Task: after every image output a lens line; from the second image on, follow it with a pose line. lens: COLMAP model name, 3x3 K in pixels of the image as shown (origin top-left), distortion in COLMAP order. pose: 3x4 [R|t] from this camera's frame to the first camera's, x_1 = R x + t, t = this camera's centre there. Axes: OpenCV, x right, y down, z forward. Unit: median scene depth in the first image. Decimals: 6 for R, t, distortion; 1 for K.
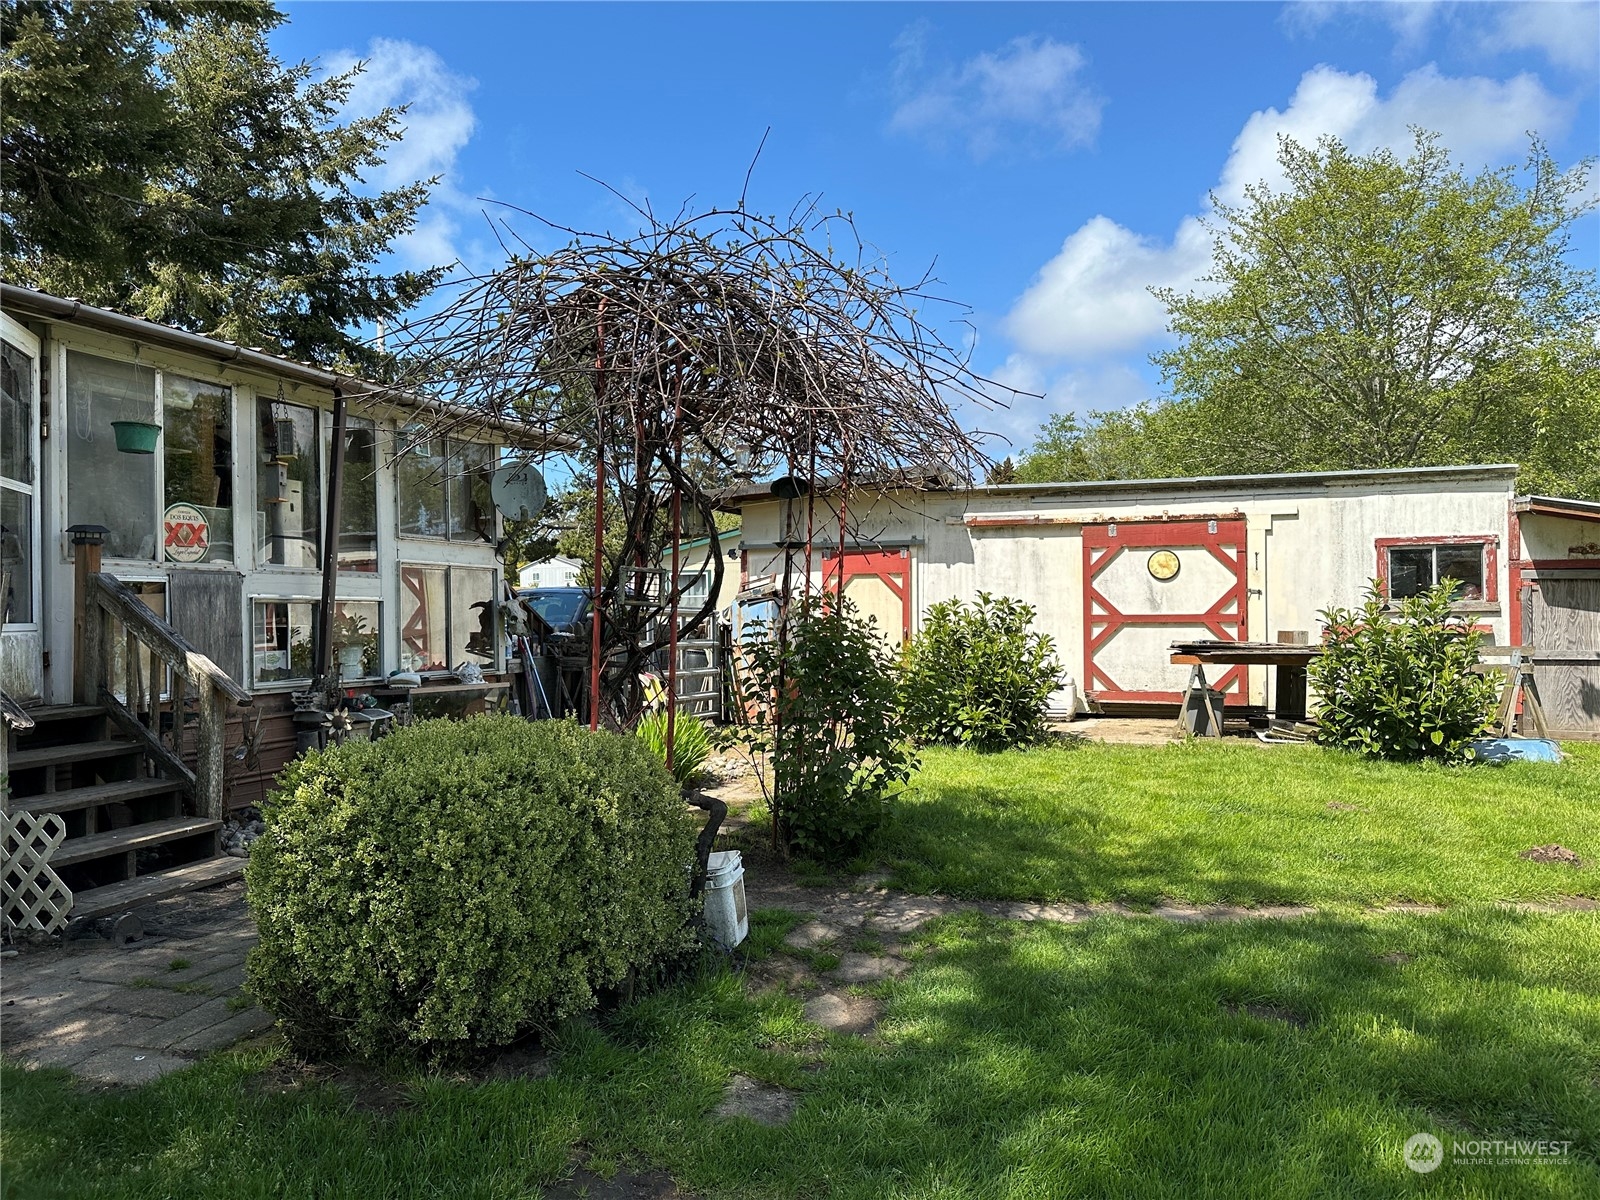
lens RADIAL K [[1093.9, 0, 793.0], [0, 1093.9, 602.1], [0, 0, 1]] dist [0.004718, -0.019726]
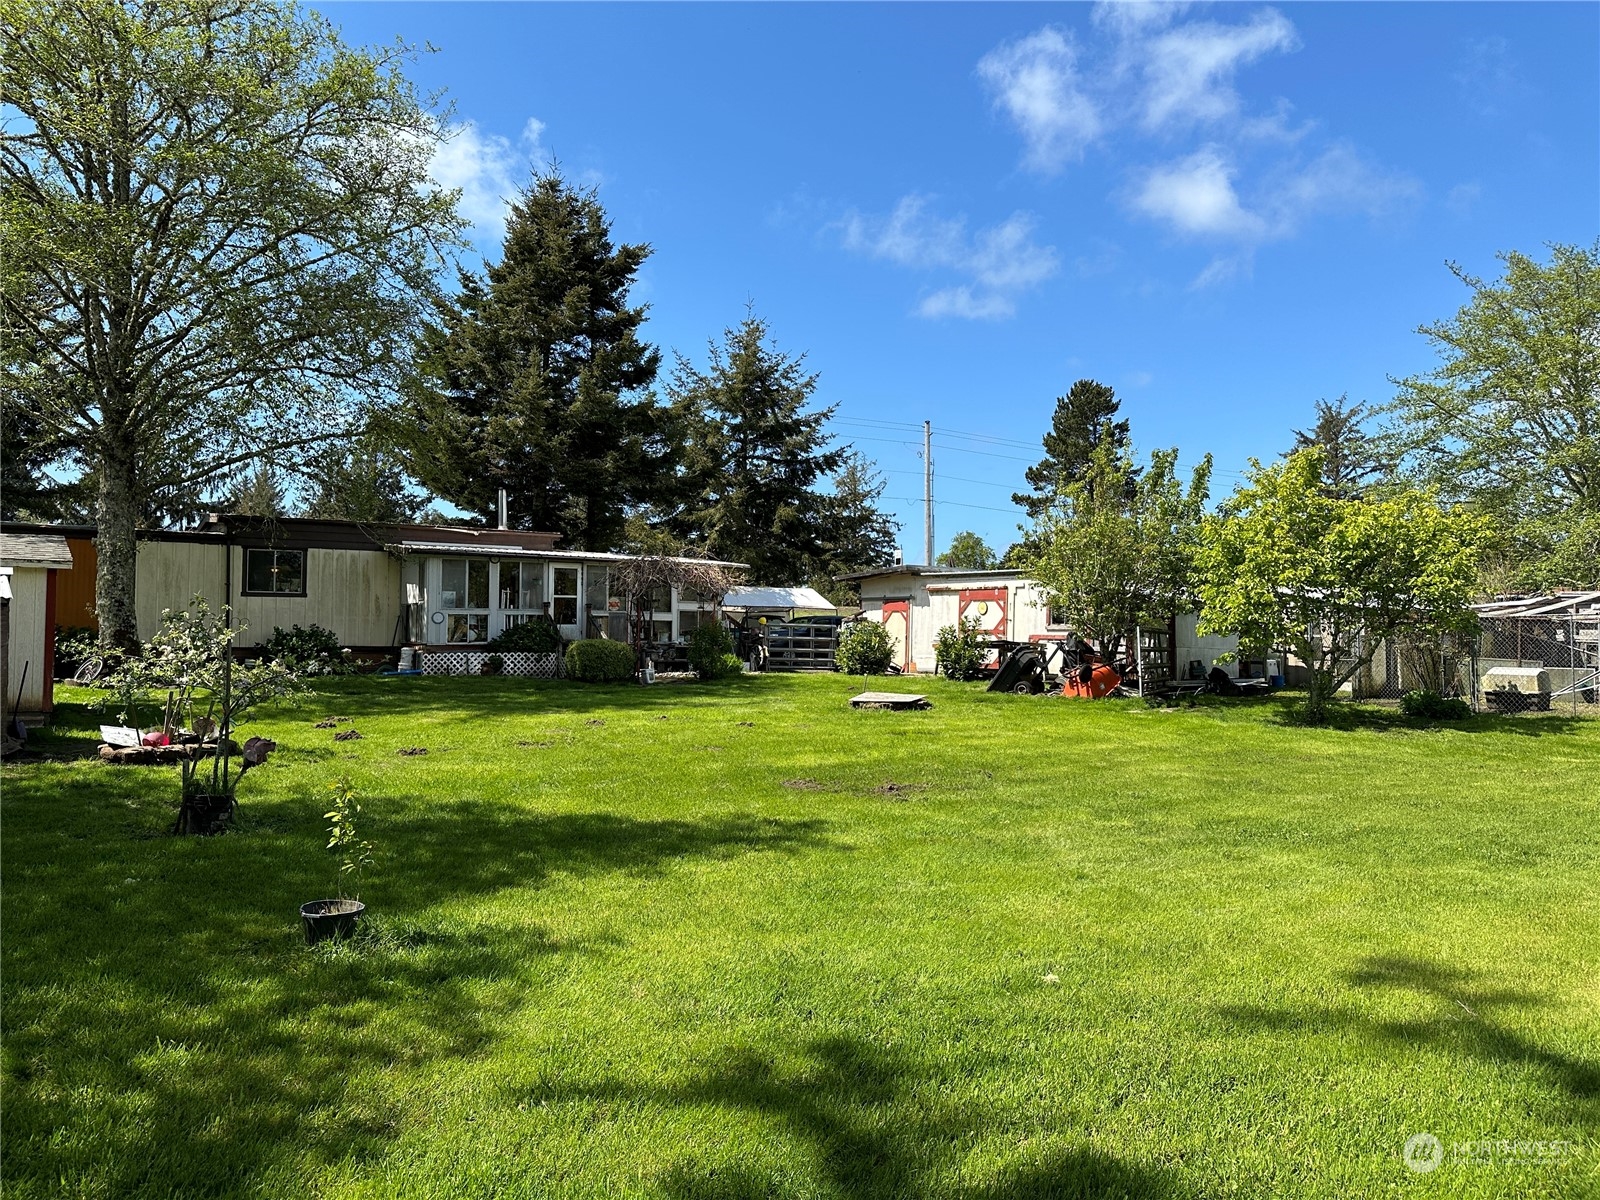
lens RADIAL K [[1093.9, 0, 796.8], [0, 1093.9, 602.6], [0, 0, 1]] dist [0.004718, -0.019726]
pose [[0.801058, -0.000217, -0.598587, 1.382127], [-0.009546, 0.999868, -0.013138, -0.011336], [0.598511, 0.016239, 0.800950, -1.062402]]
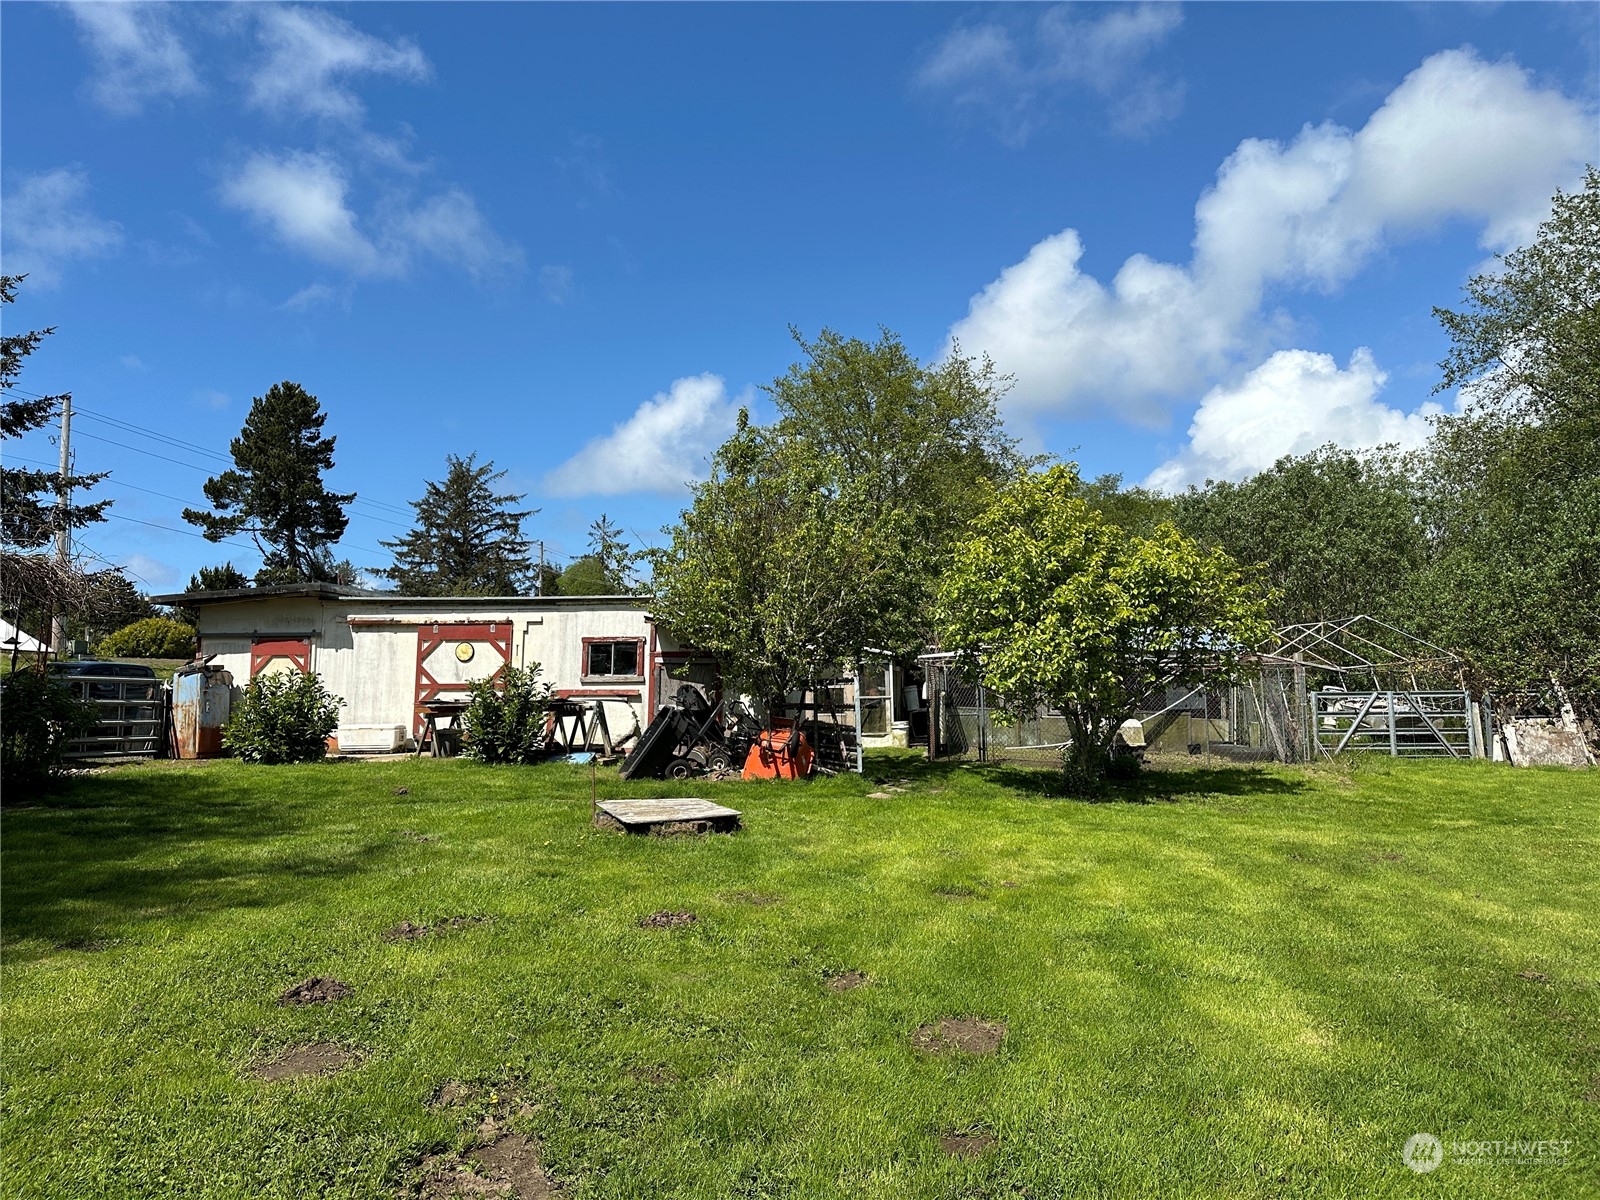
lens RADIAL K [[1093.9, 0, 814.0], [0, 1093.9, 582.7], [0, 0, 1]] dist [0.004718, -0.019726]
pose [[0.980544, 0.024697, 0.194741, 0.513873], [-0.007730, 0.996142, -0.087412, 0.000520], [-0.196148, 0.084206, 0.976952, -0.627304]]
